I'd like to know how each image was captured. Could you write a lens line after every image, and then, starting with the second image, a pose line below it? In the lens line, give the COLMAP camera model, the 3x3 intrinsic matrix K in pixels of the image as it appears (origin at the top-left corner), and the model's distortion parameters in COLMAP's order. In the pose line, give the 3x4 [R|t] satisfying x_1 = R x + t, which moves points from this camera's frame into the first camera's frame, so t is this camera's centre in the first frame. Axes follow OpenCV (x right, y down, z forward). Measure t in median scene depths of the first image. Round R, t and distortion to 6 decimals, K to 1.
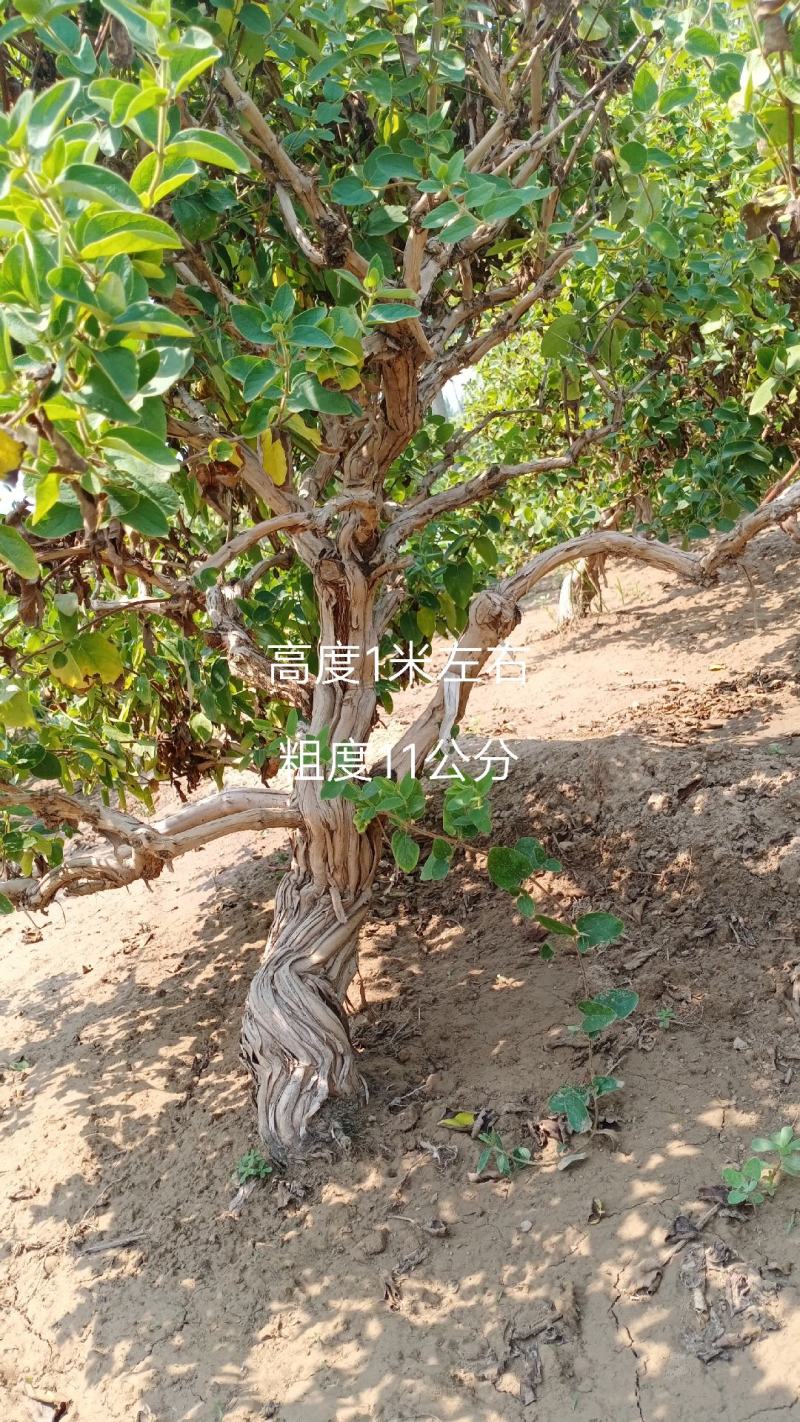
lens RADIAL K [[1148.2, 0, 400.0], [0, 1148.2, 711.0], [0, 0, 1]] dist [0.090552, -0.169029]
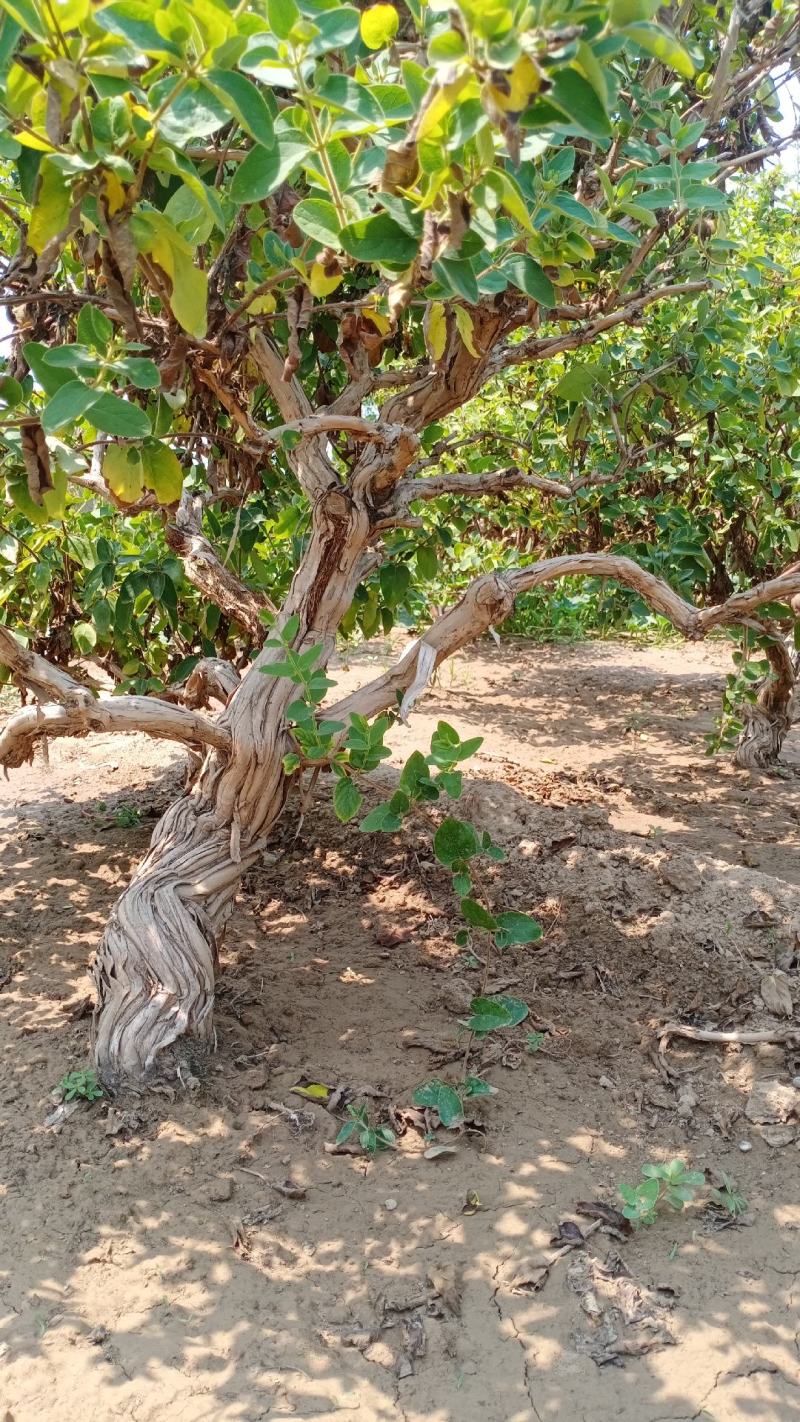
lens RADIAL K [[1148.2, 0, 400.0], [0, 1148.2, 711.0], [0, 0, 1]] dist [0.090552, -0.169029]
pose [[0.927709, 0.309381, 0.208900, -0.175066], [-0.295339, 0.950540, -0.096170, 0.130336], [-0.228321, 0.027521, 0.973197, 0.062775]]
